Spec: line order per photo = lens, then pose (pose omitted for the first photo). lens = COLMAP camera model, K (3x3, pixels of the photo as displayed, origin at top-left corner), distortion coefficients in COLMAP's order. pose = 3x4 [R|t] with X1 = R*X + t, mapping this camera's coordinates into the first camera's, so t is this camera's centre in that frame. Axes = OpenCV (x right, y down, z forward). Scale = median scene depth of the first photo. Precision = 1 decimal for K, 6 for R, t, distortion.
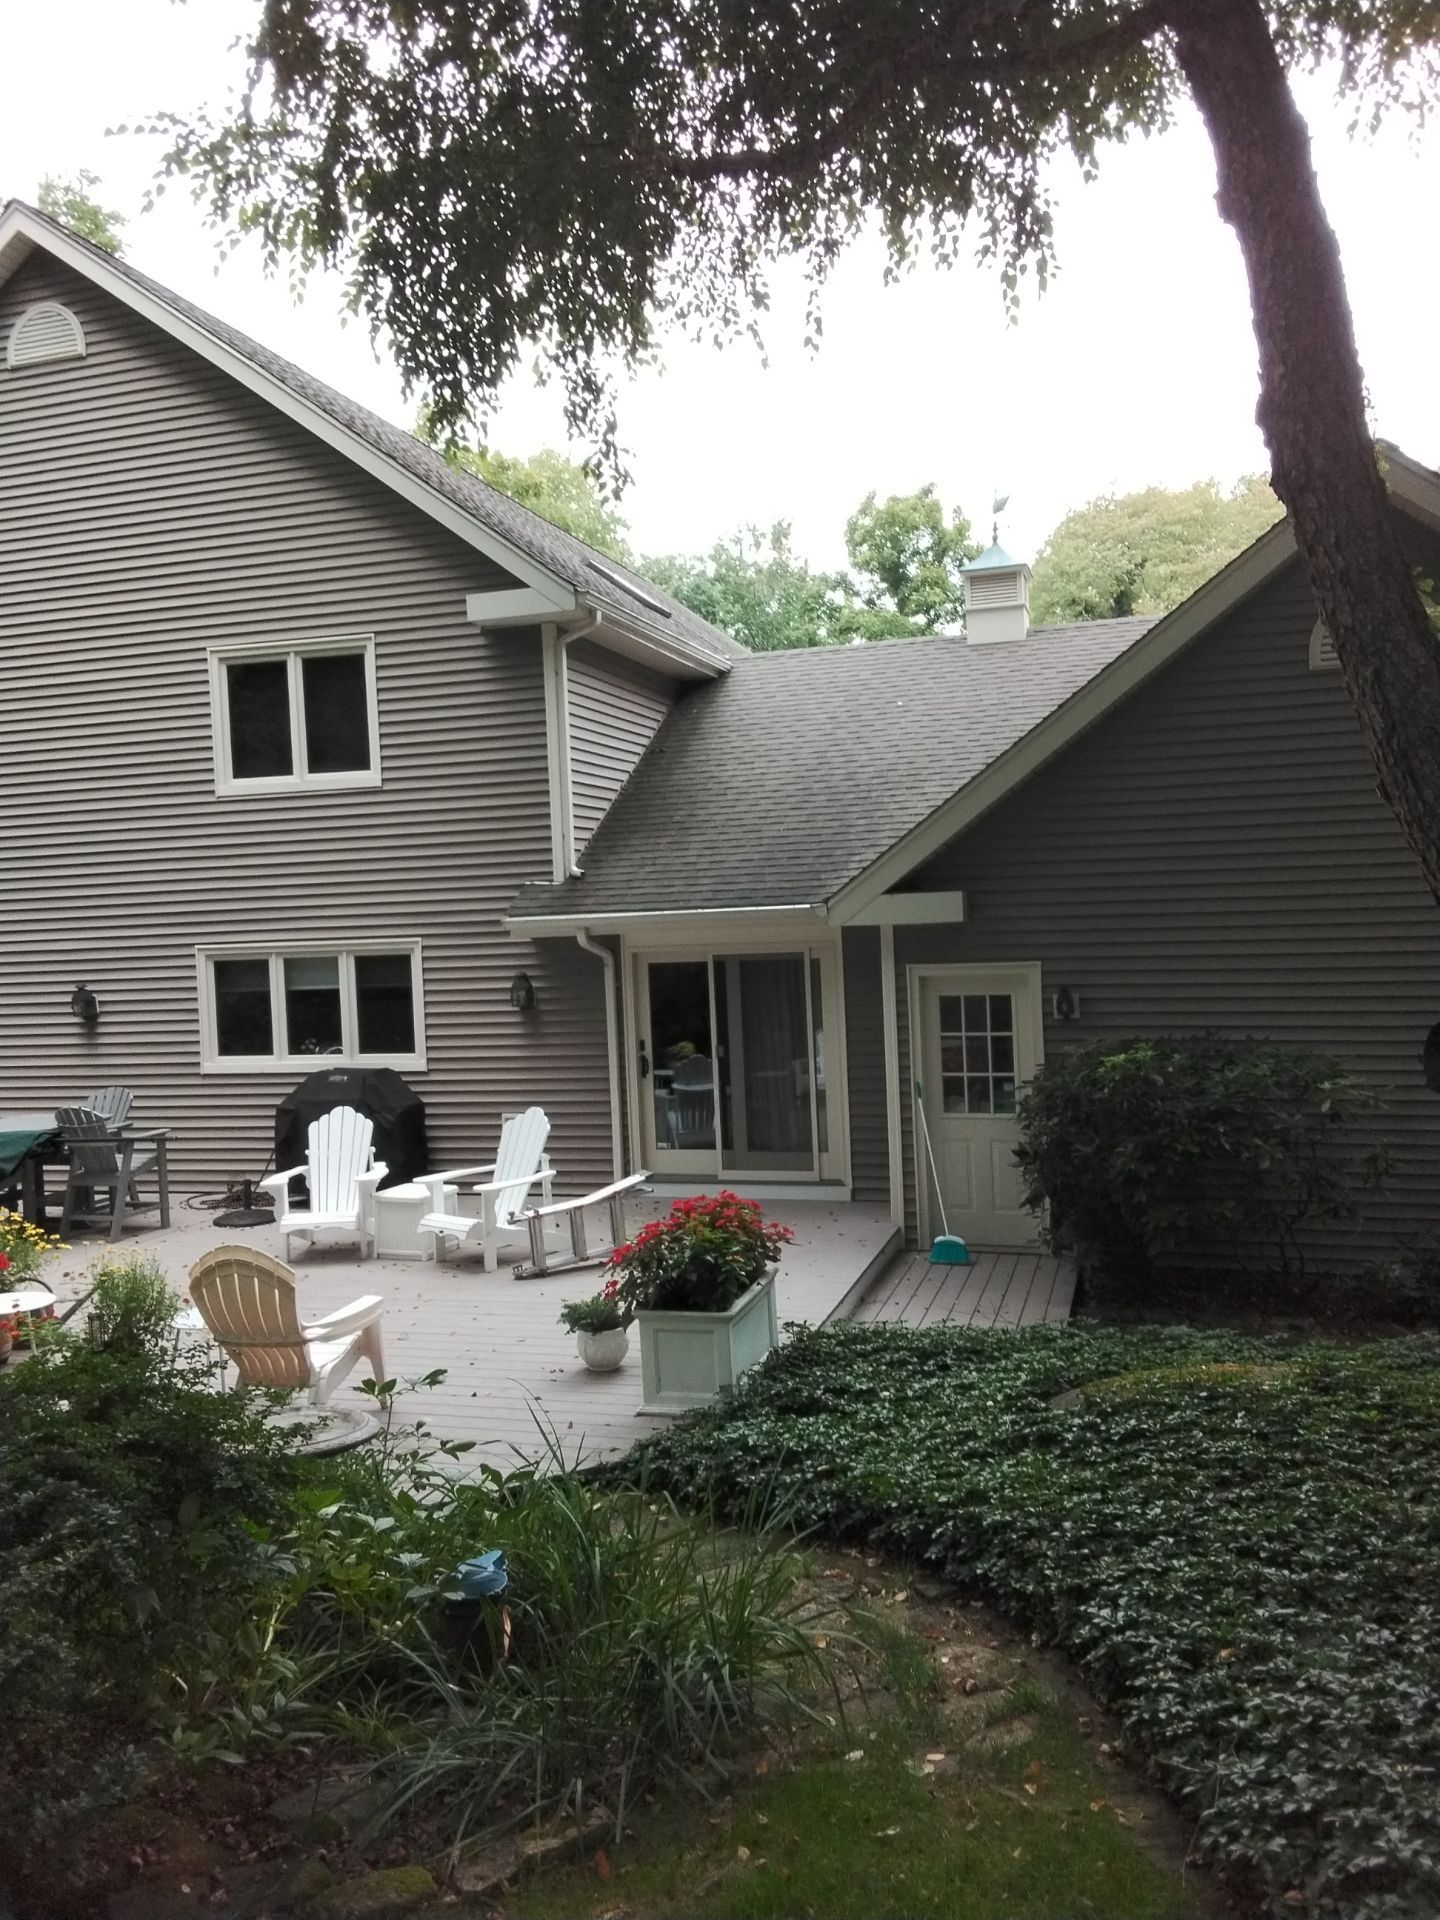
lens RADIAL K [[1488.3, 0, 720.0], [0, 1488.3, 960.0], [0, 0, 1]] dist [0.112074, -0.162536]
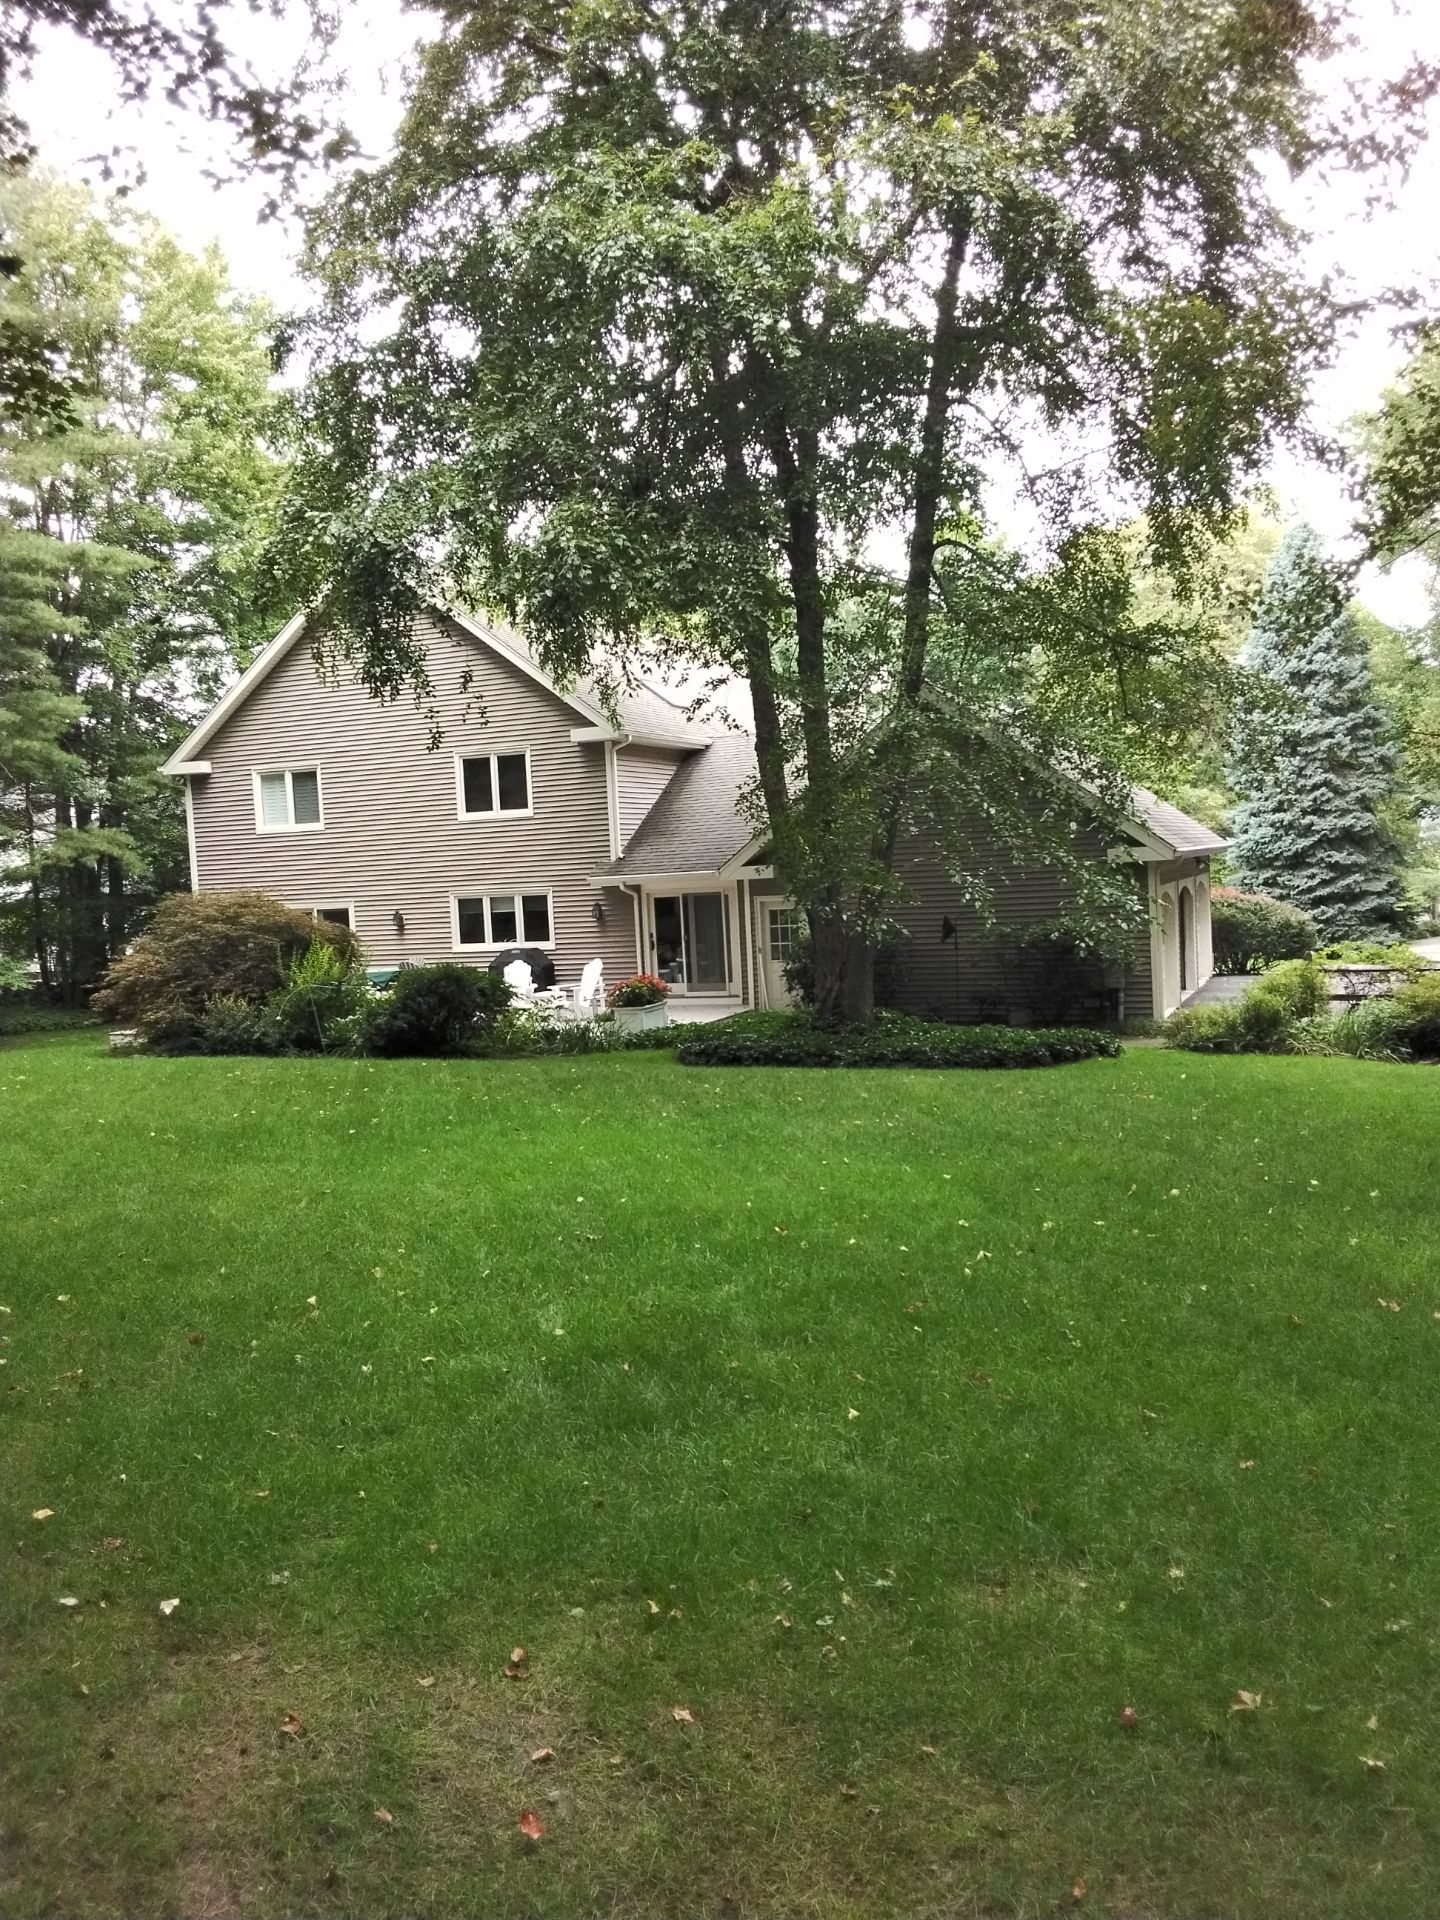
lens RADIAL K [[1488.3, 0, 720.0], [0, 1488.3, 960.0], [0, 0, 1]] dist [0.112074, -0.162536]
pose [[0.993808, -0.004089, -0.111034, 0.275912], [0.007557, 0.999496, 0.030836, 0.025485], [0.110852, -0.031484, 0.993338, -1.099037]]
